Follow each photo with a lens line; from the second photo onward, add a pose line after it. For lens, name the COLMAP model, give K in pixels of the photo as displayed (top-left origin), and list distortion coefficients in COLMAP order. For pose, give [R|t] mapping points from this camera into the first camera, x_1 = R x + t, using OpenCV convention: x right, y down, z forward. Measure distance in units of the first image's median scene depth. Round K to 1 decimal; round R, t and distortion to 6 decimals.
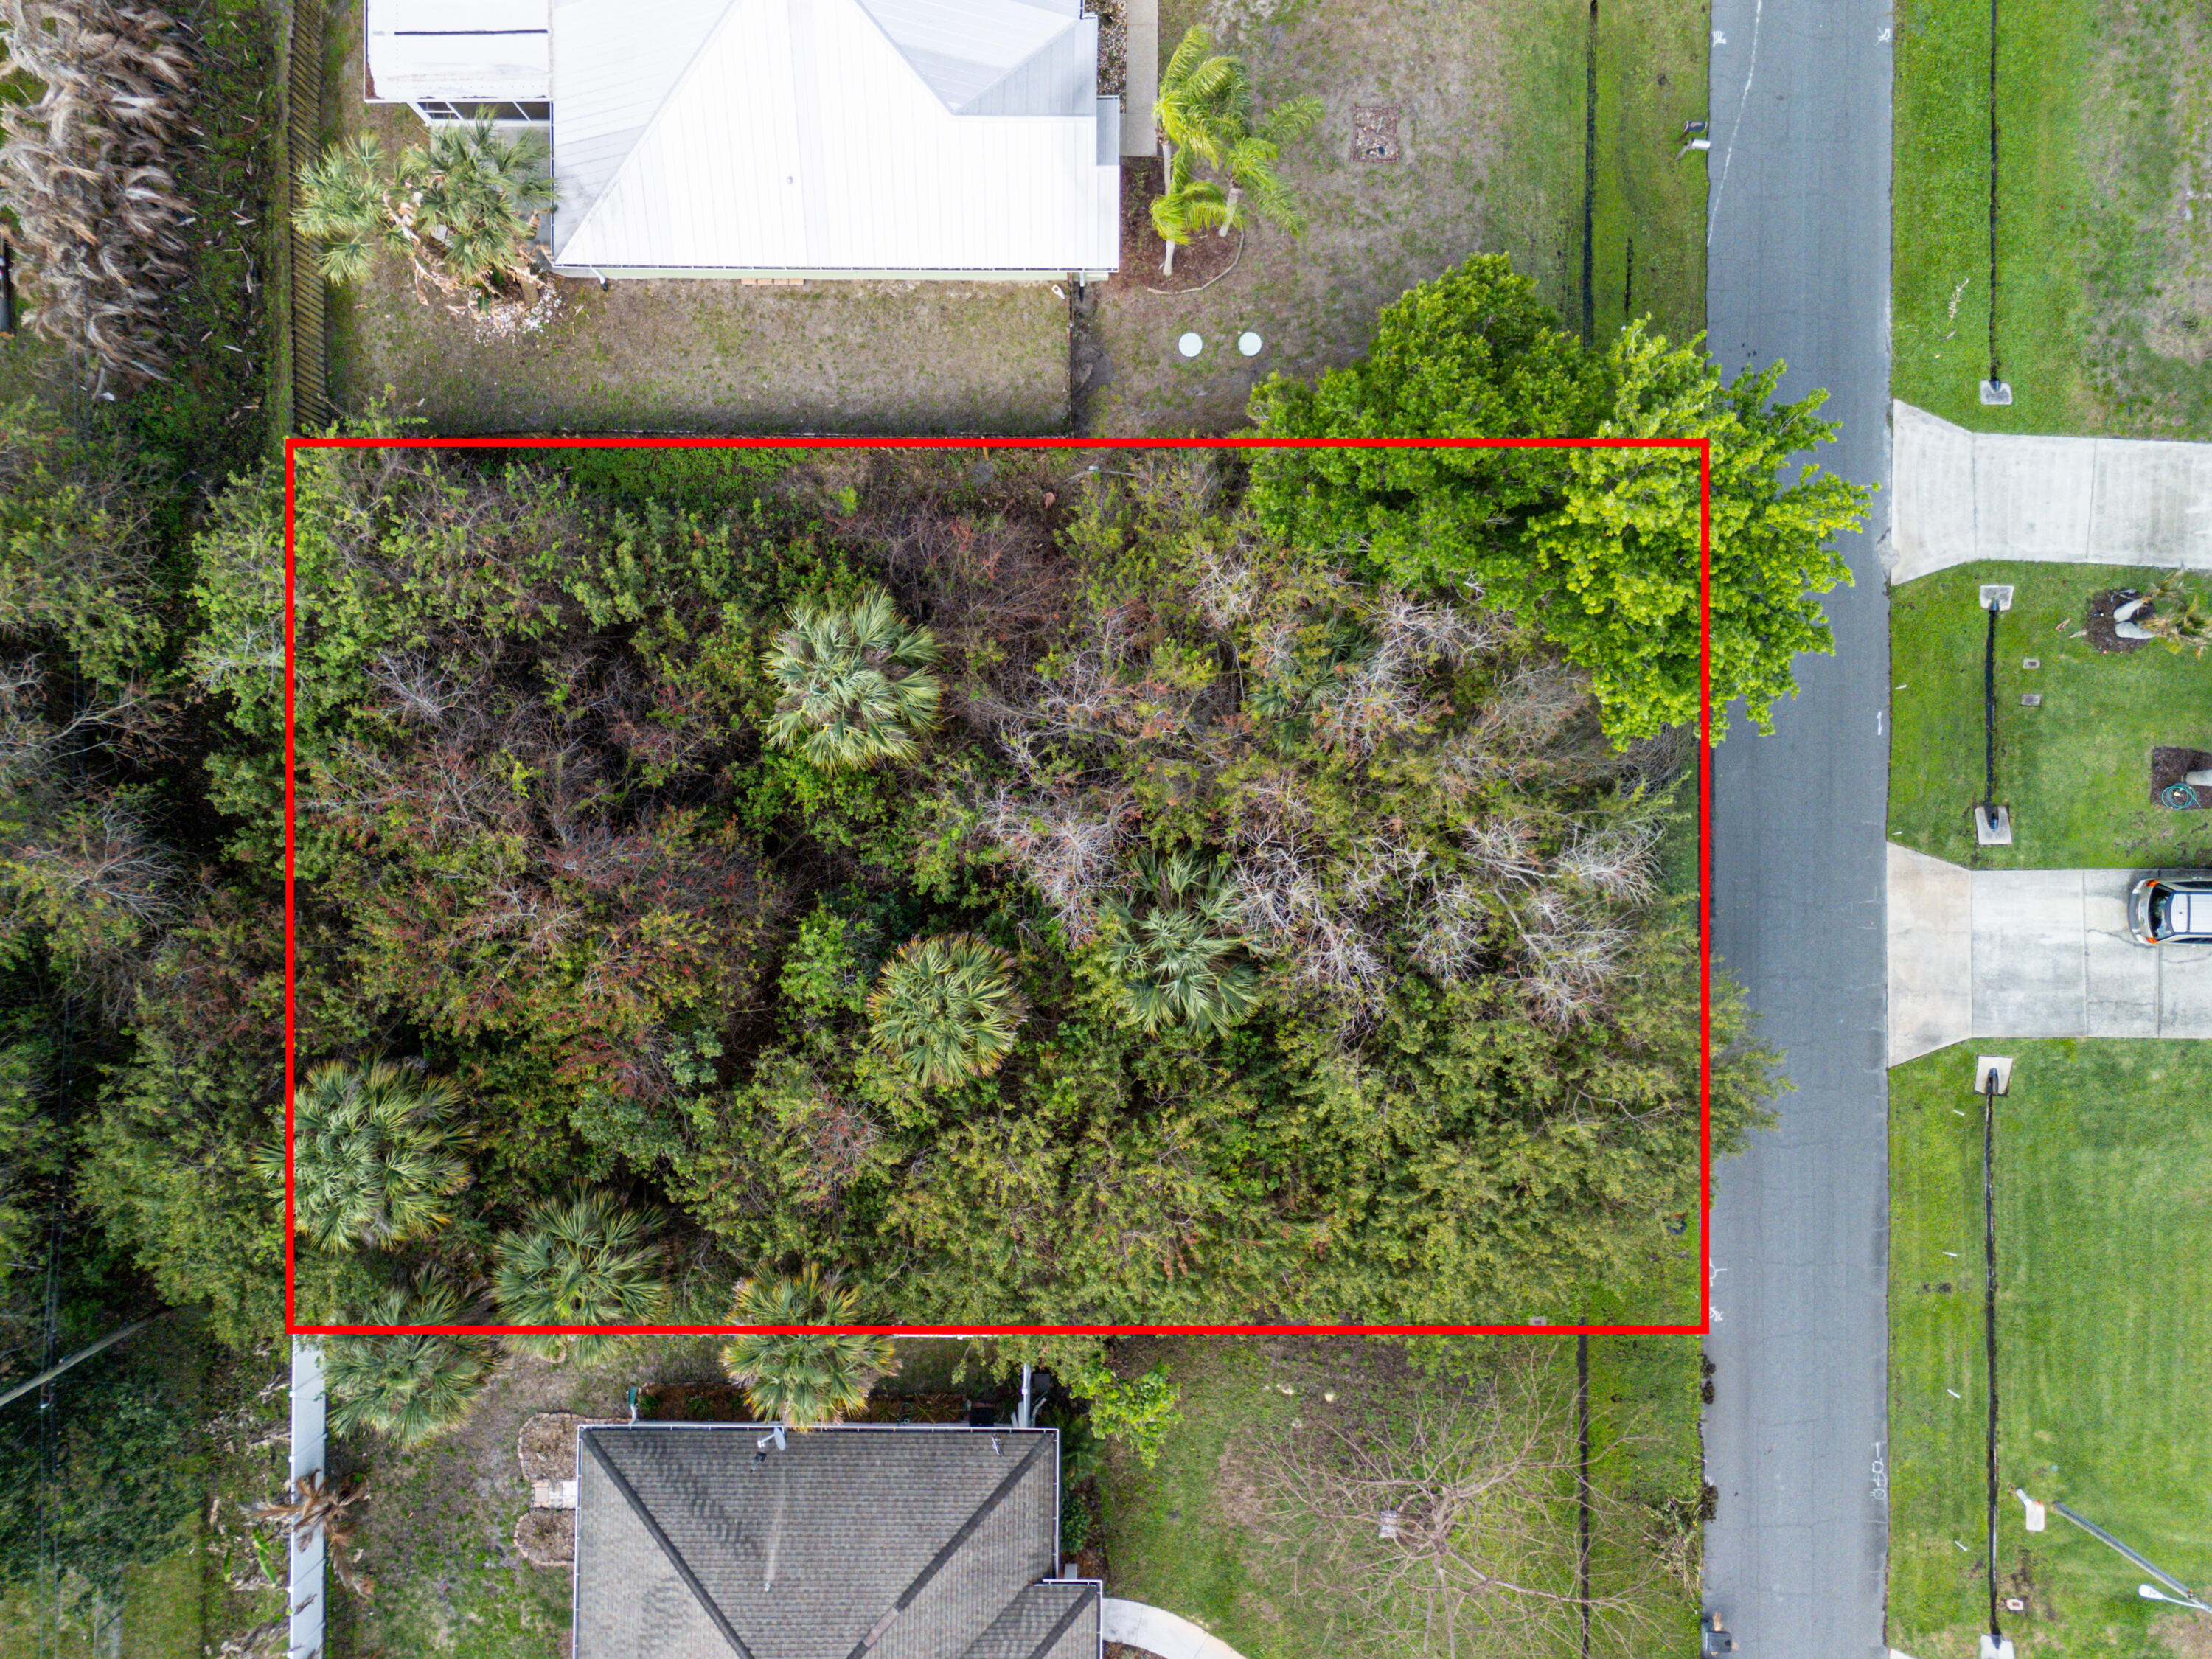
lens RADIAL K [[1595.3, 0, 1111.4], [0, 1595.3, 865.3], [0, 0, 1]] dist [0.080595, -0.089218]
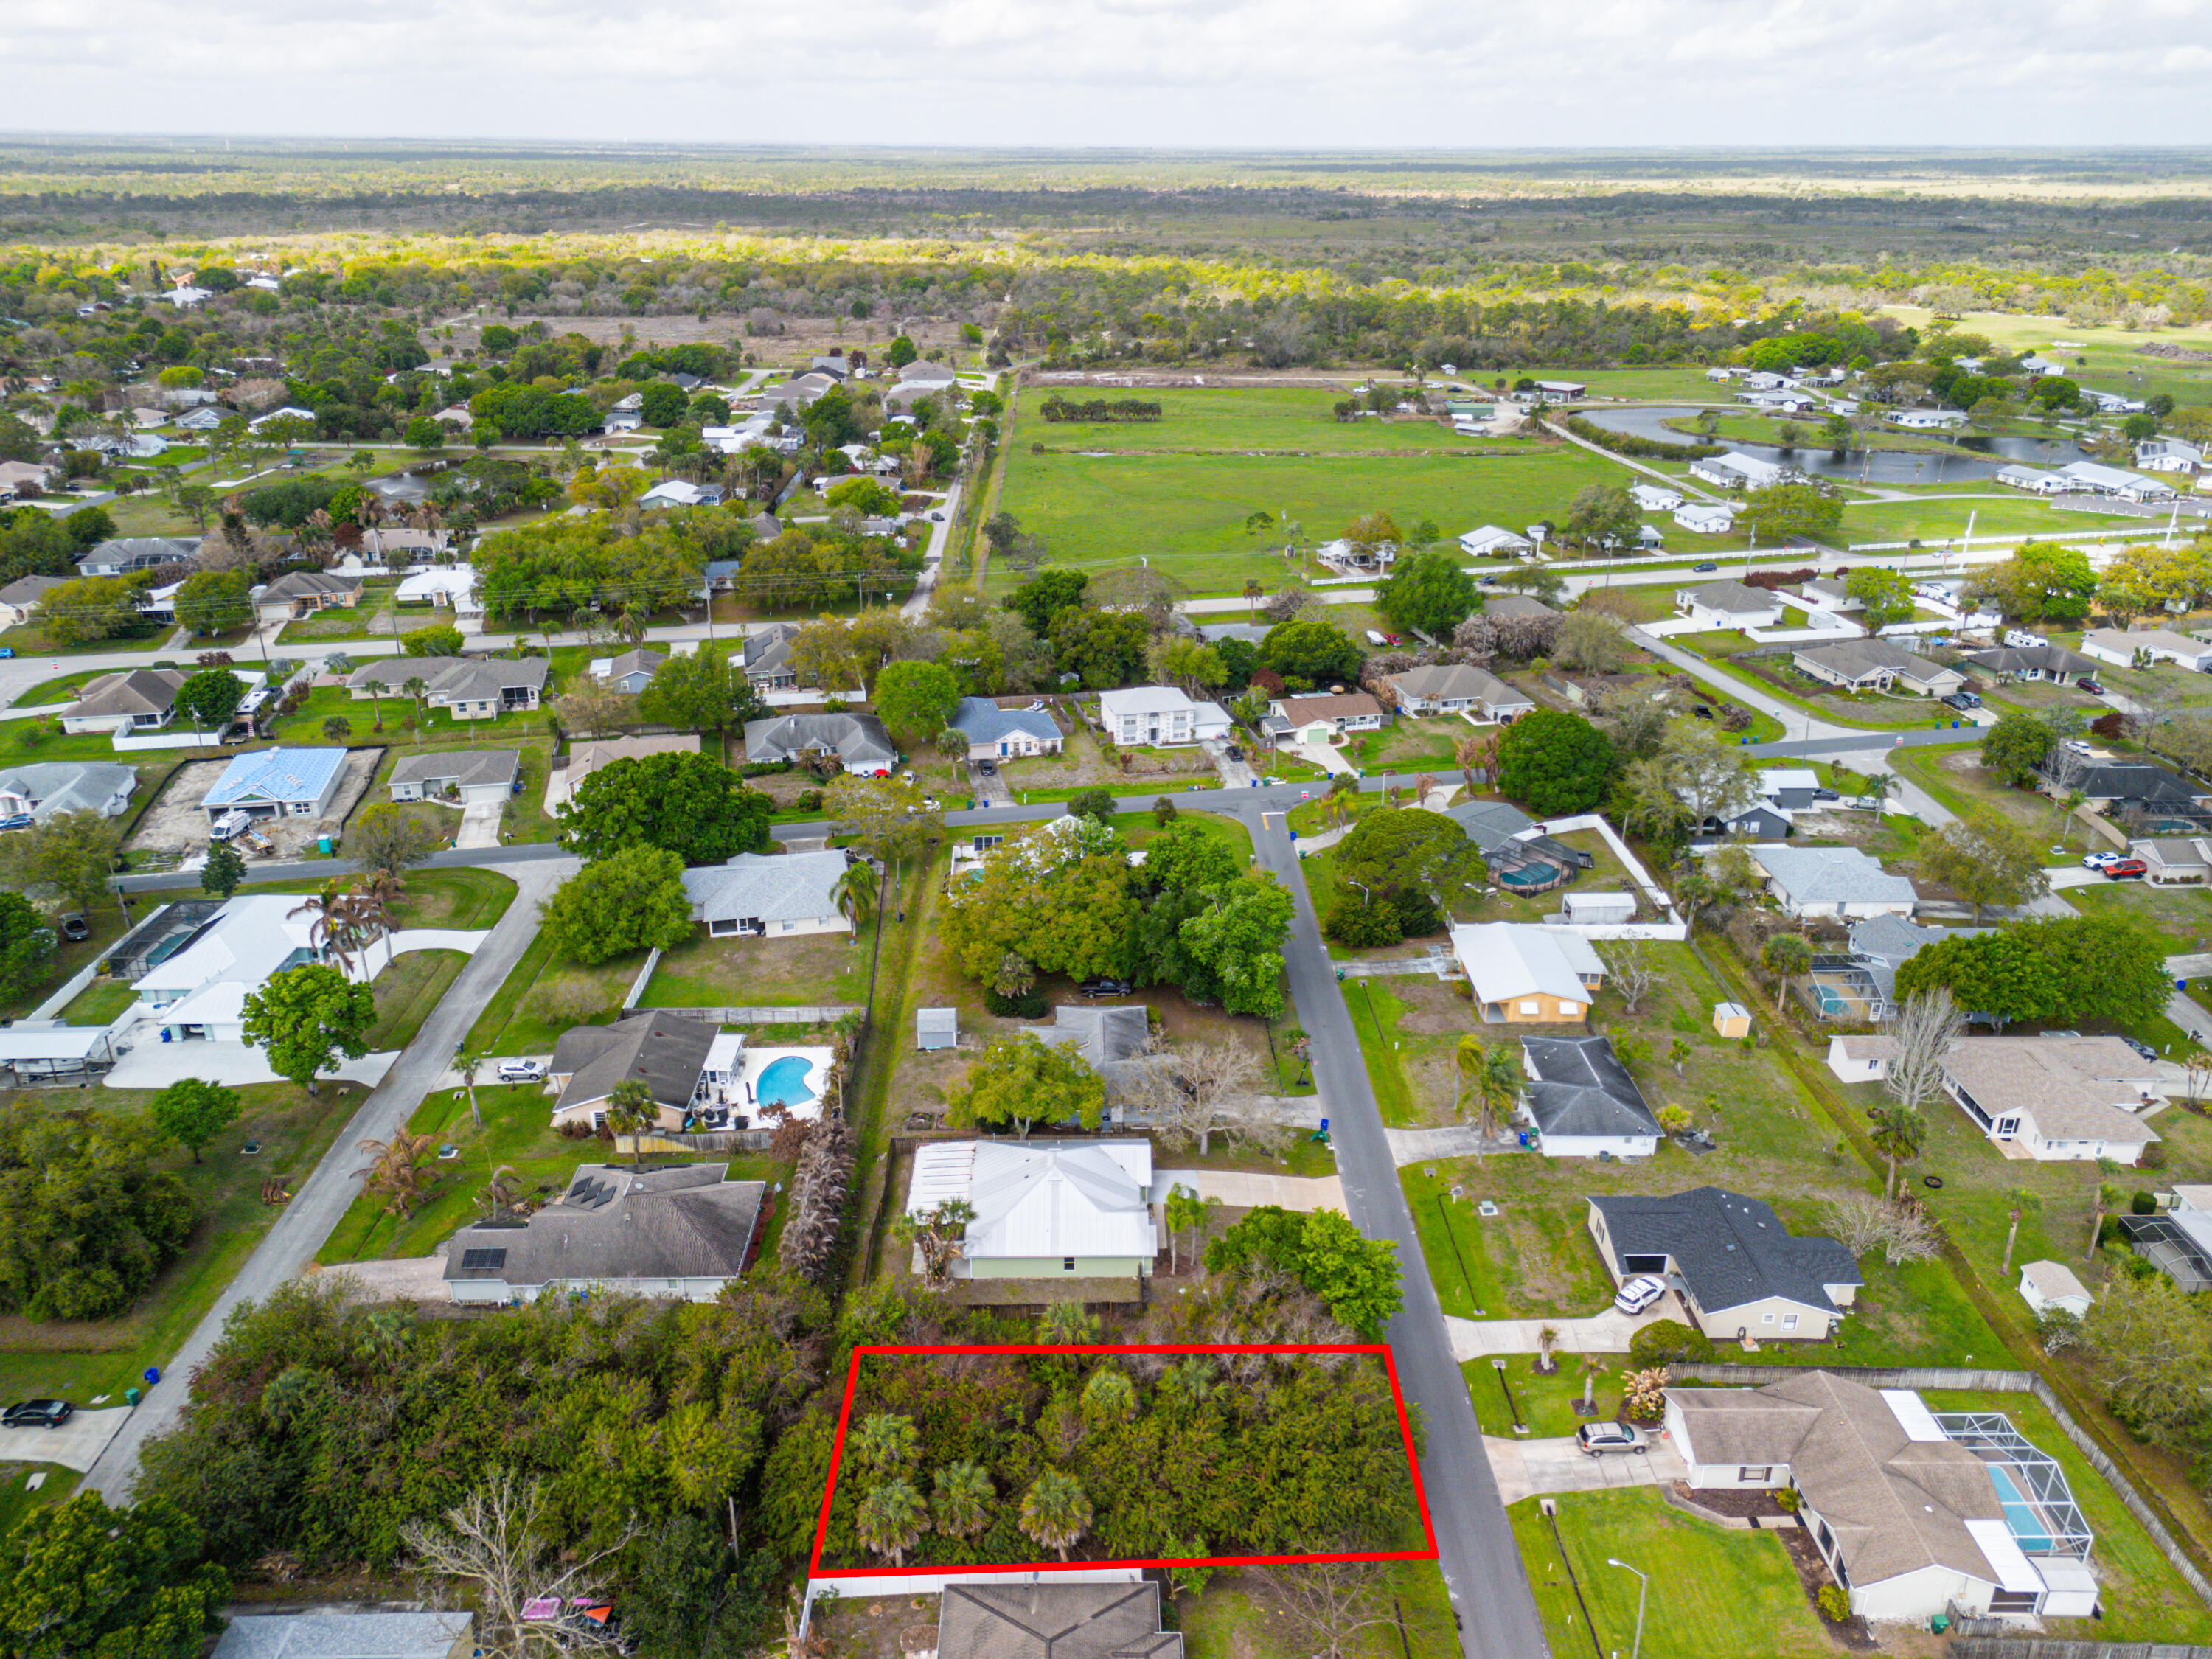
lens RADIAL K [[1595.3, 0, 1111.4], [0, 1595.3, 865.3], [0, 0, 1]] dist [0.080595, -0.089218]
pose [[0.999483, 0.007177, 0.031350, -0.163464], [0.025691, 0.408218, -0.912523, 1.856740], [-0.019347, 0.912856, 0.407822, -0.776790]]
